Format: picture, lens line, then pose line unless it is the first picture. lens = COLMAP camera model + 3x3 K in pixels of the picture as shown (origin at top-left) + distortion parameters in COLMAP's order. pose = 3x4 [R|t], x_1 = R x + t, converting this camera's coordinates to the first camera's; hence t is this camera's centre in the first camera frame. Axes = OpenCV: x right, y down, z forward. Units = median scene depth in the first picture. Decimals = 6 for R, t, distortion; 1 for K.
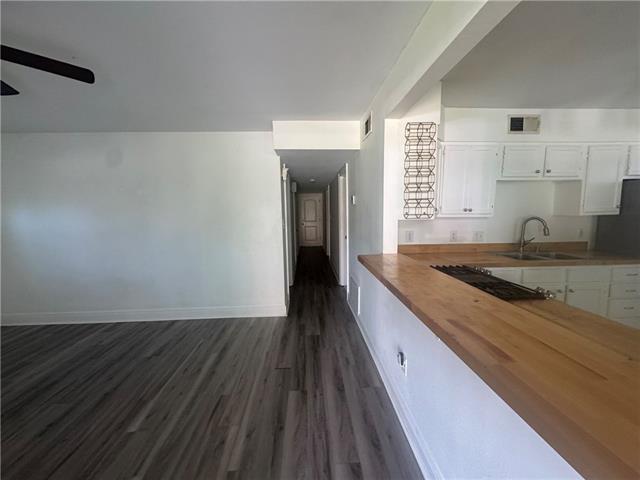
lens RADIAL K [[257.4, 0, 320.0], [0, 257.4, 240.0], [0, 0, 1]] dist [-0.002589, 0.000279]
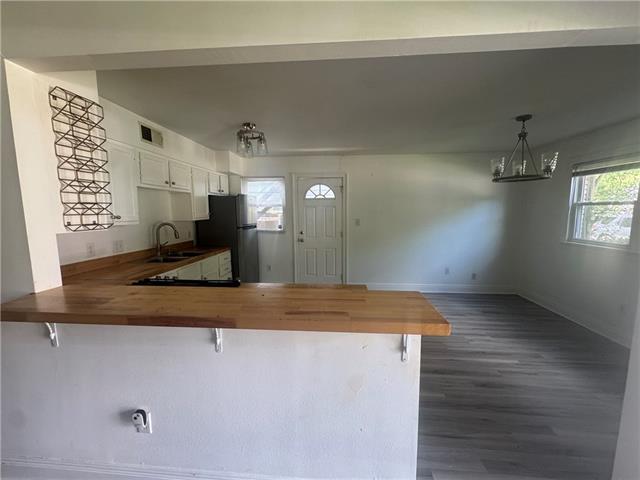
lens RADIAL K [[257.4, 0, 320.0], [0, 257.4, 240.0], [0, 0, 1]] dist [-0.002589, 0.000279]
pose [[0.127313, -0.096746, 0.987133, -0.192544], [0.118023, 0.989638, 0.081770, -0.029773], [-0.984816, 0.106094, 0.137412, 0.209290]]
